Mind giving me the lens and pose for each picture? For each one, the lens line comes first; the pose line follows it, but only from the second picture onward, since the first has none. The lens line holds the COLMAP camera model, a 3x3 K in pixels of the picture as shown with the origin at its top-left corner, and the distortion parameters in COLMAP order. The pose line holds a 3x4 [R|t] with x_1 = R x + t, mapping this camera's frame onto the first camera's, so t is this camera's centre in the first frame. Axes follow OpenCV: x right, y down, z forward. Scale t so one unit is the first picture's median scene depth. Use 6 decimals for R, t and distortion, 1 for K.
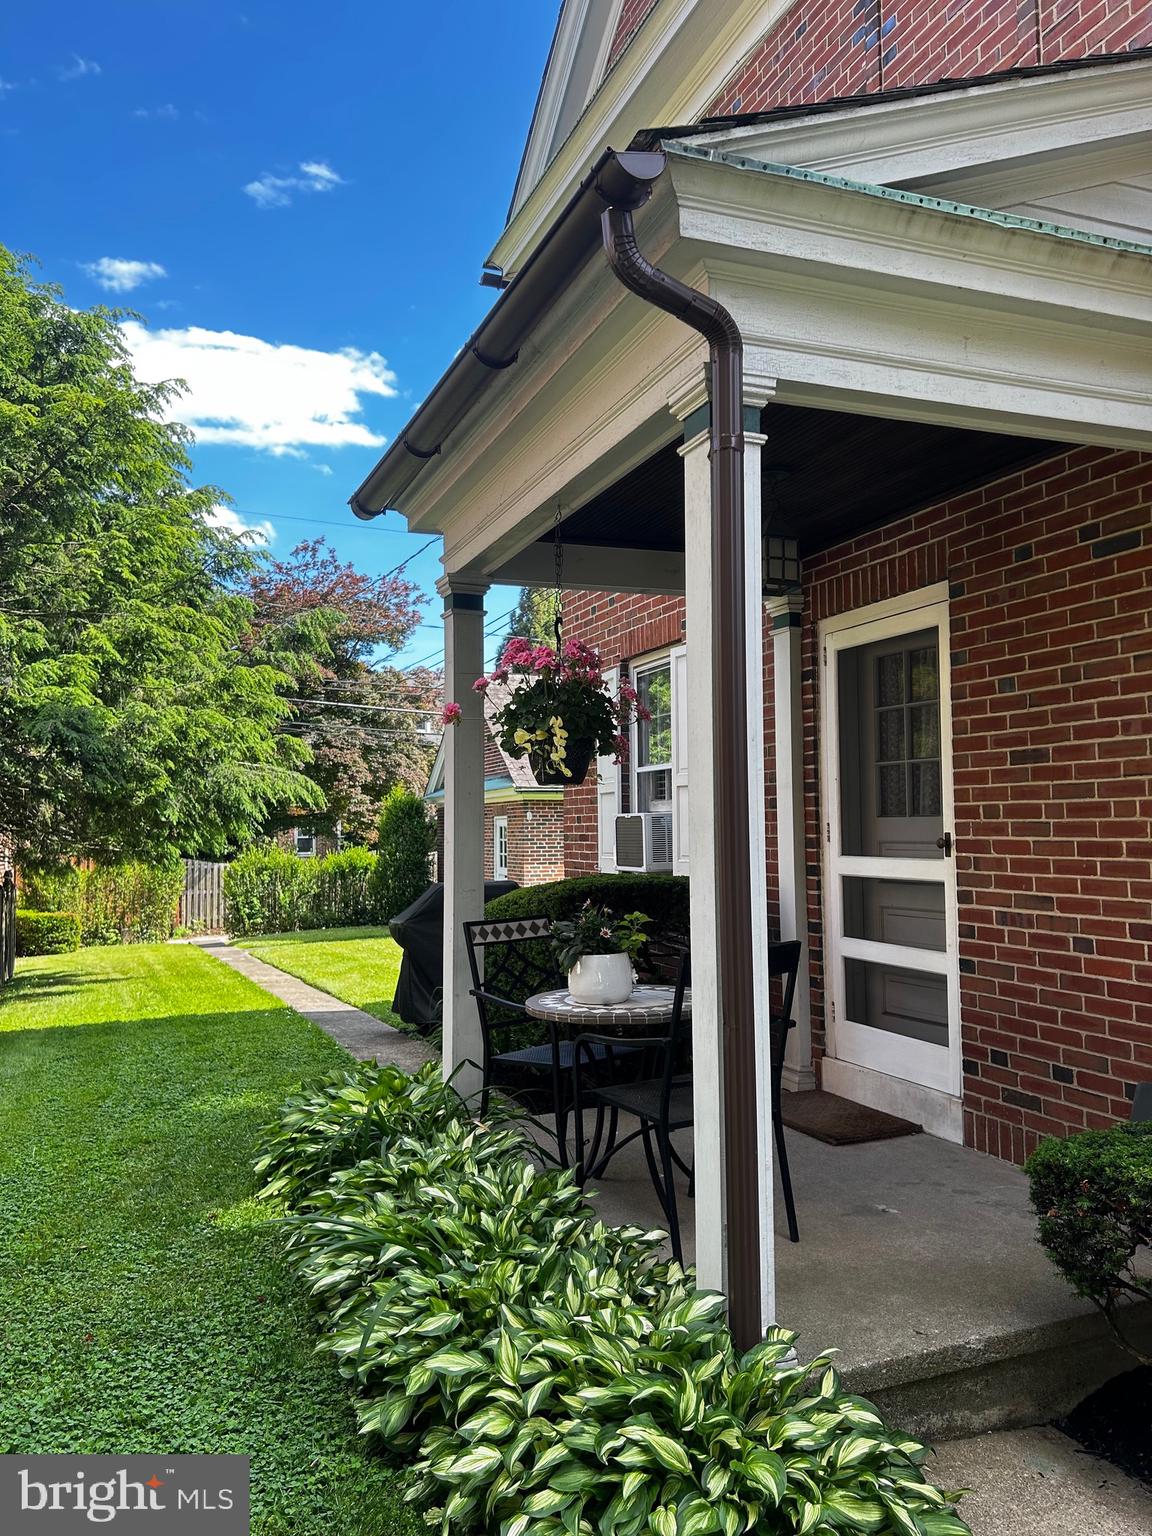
lens RADIAL K [[1147.0, 0, 573.0], [0, 1147.0, 768.5], [0, 0, 1]] dist [0.061791, -0.073058]
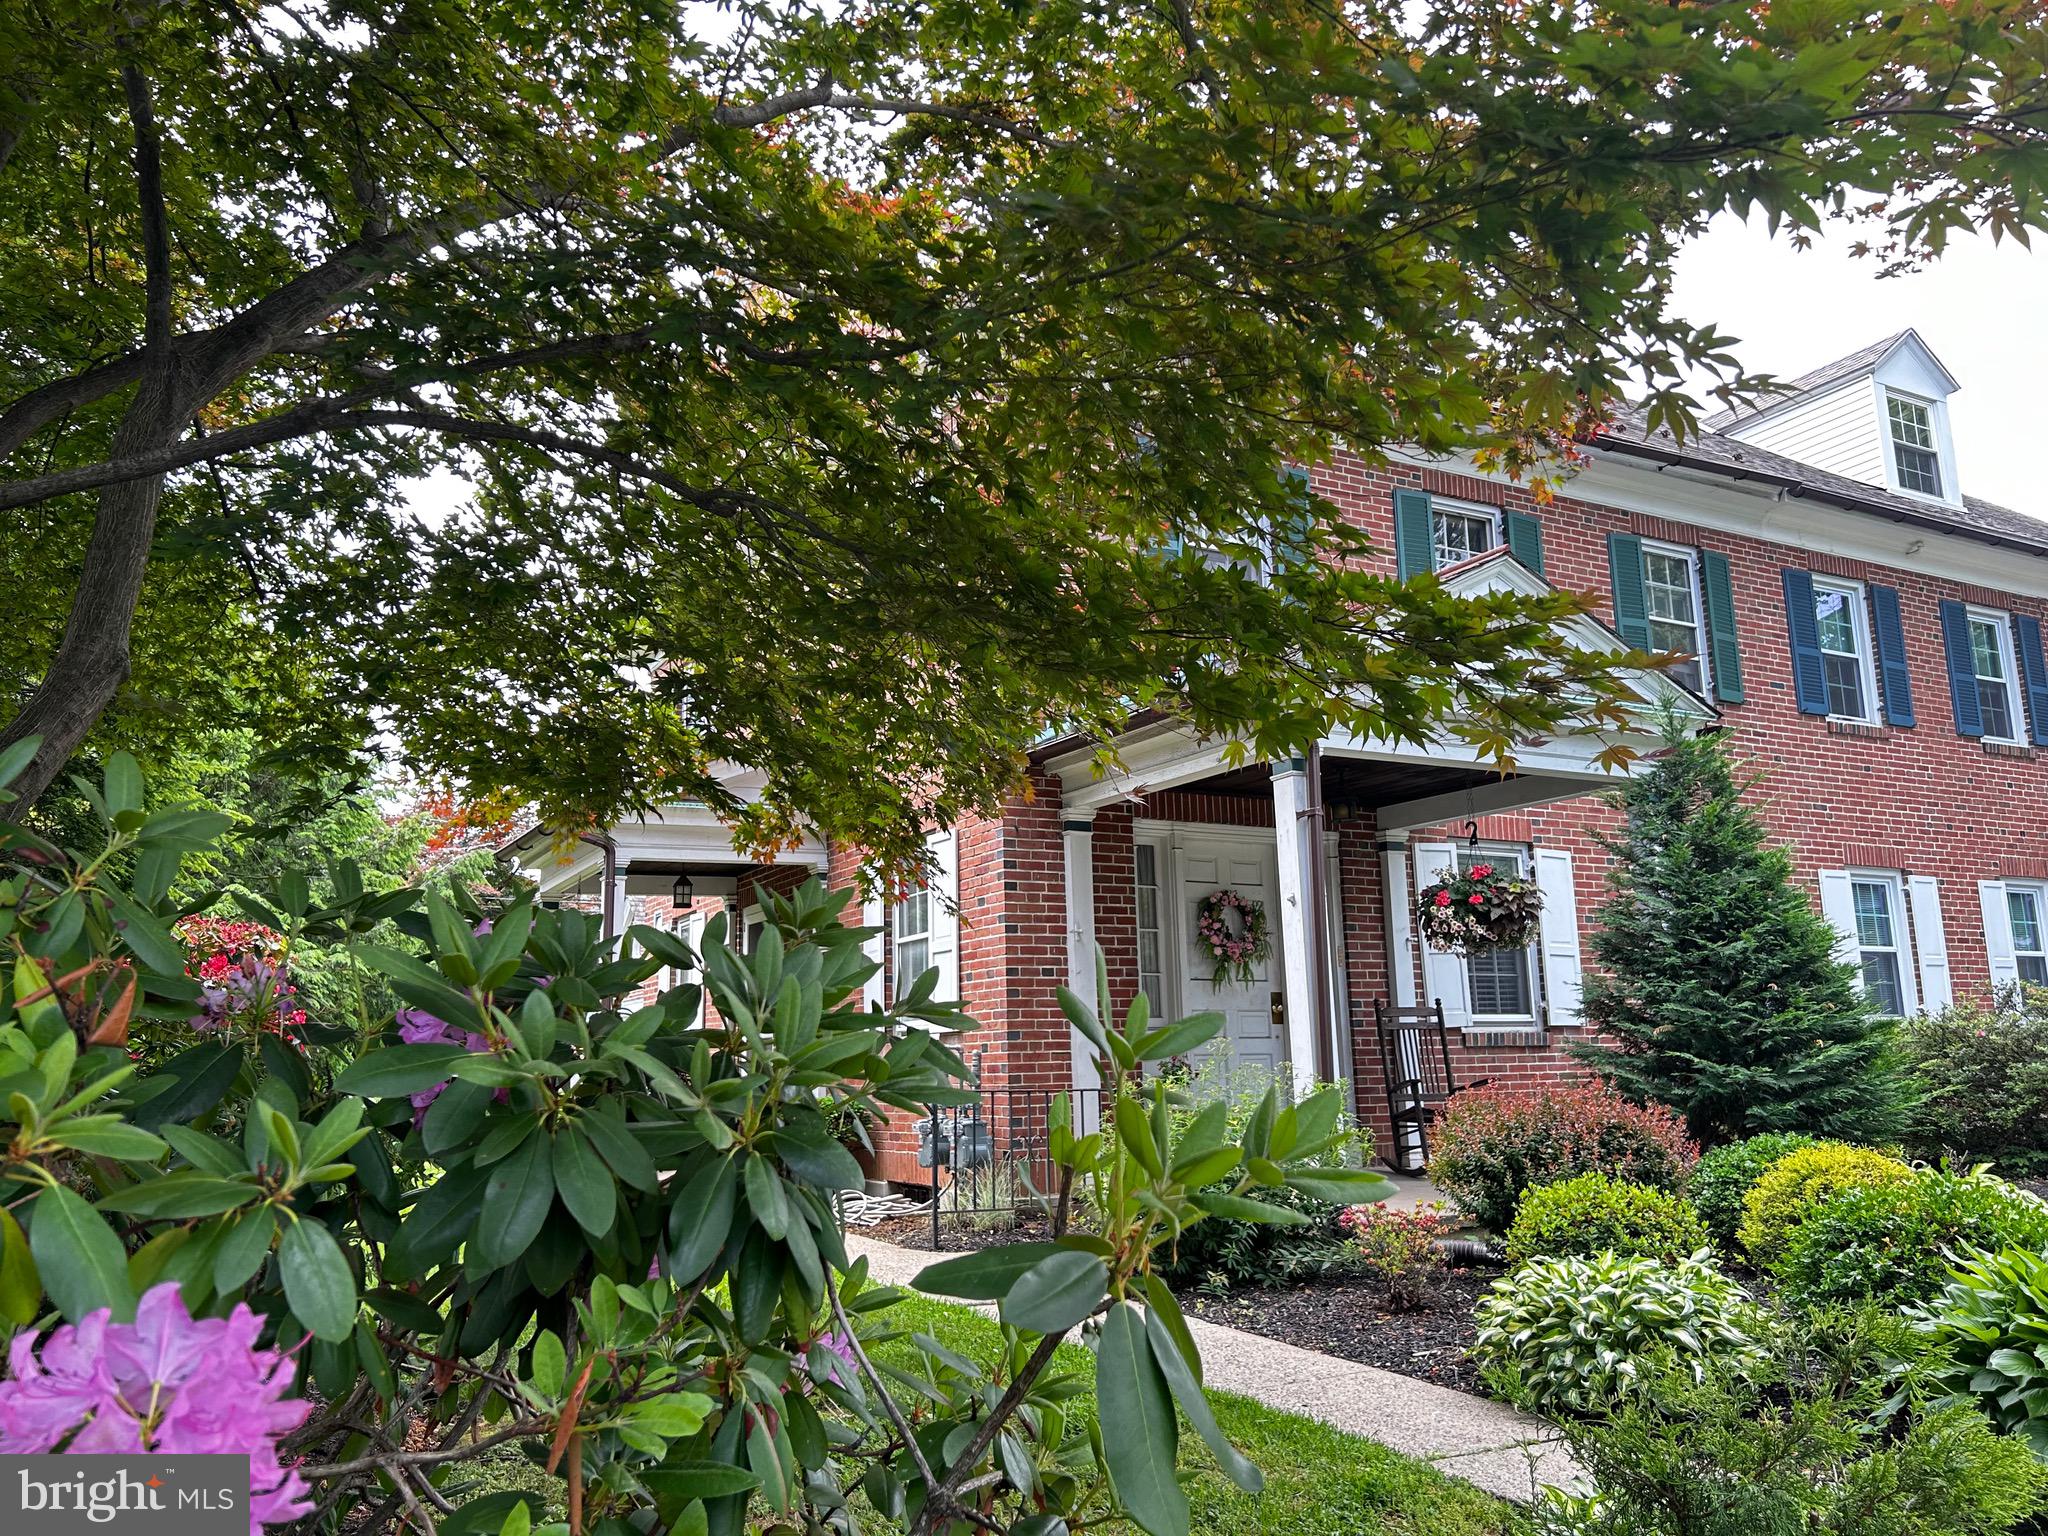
lens RADIAL K [[1529.3, 0, 1031.8], [0, 1529.3, 762.0], [0, 0, 1]] dist [0.061791, -0.073058]
pose [[0.992491, 0.006880, 0.122127, 0.468465], [0.011106, 0.989225, -0.145982, 0.013928], [-0.121816, 0.146242, 0.981720, -2.033857]]
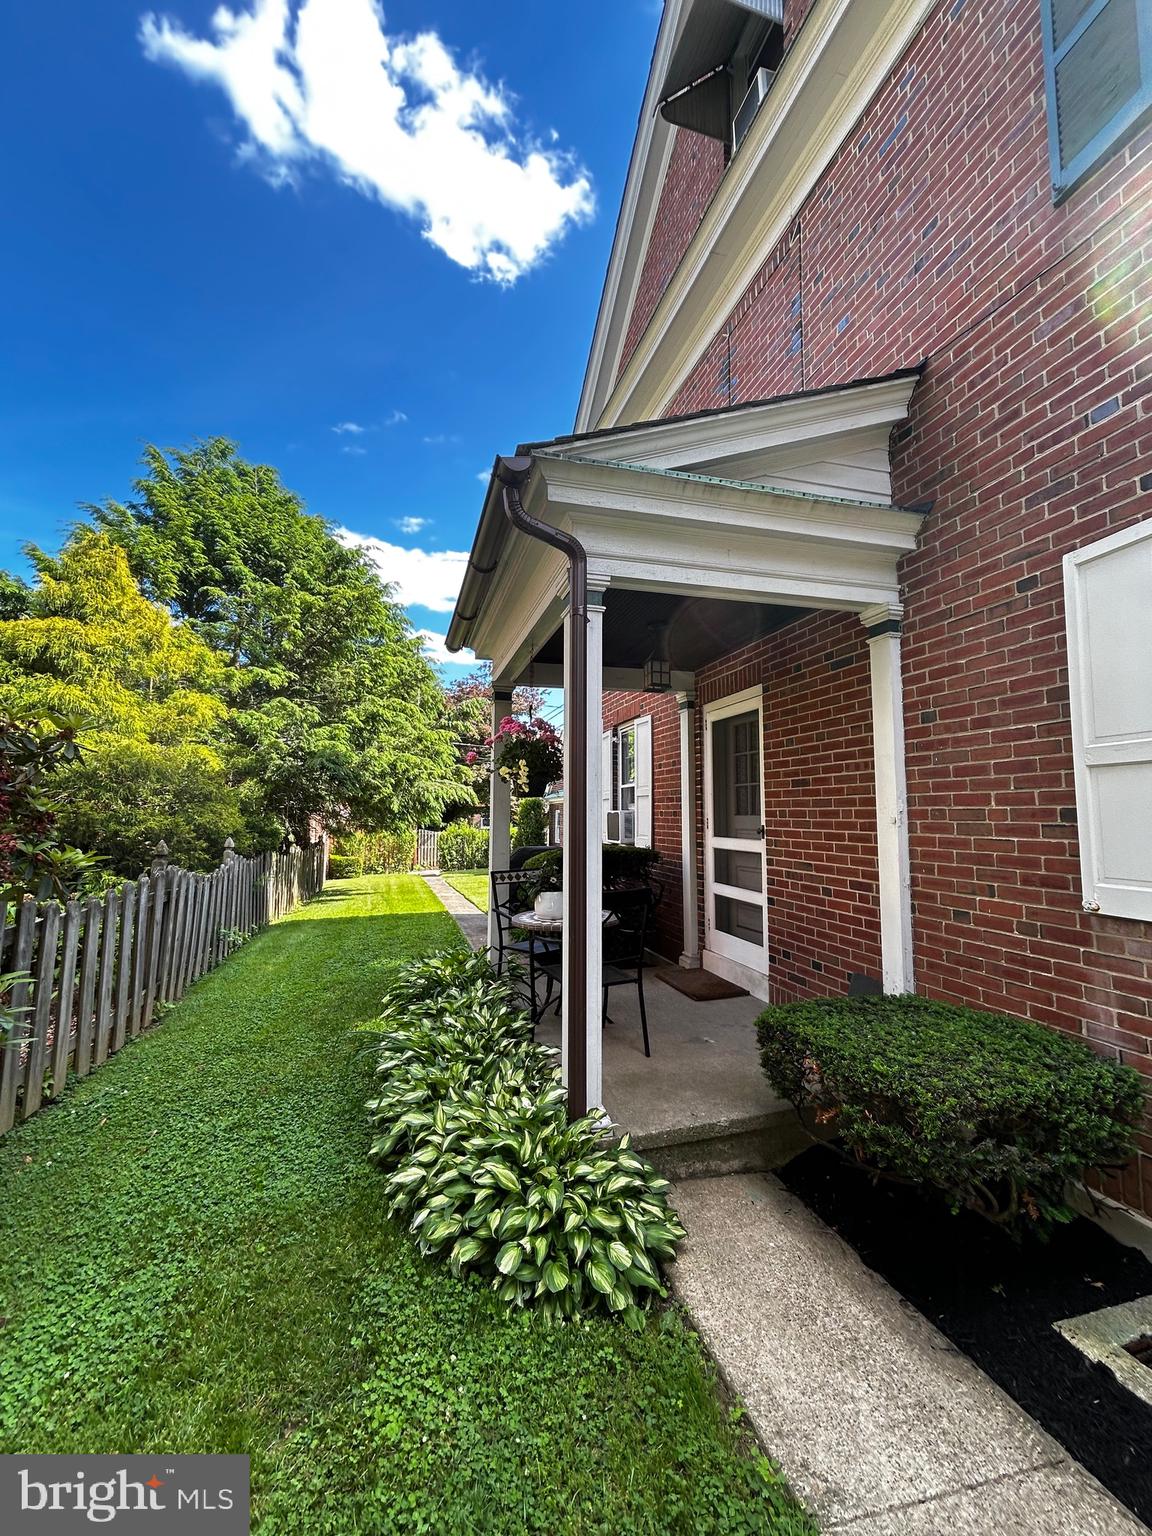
lens RADIAL K [[621.5, 0, 578.8], [0, 621.5, 766.4], [0, 0, 1]] dist [0.000993, -0.000661]
pose [[0.995341, 0.003297, -0.096366, 0.139586], [-0.005722, 0.999674, -0.024903, -0.009628], [0.096252, 0.025338, 0.995034, 0.023168]]
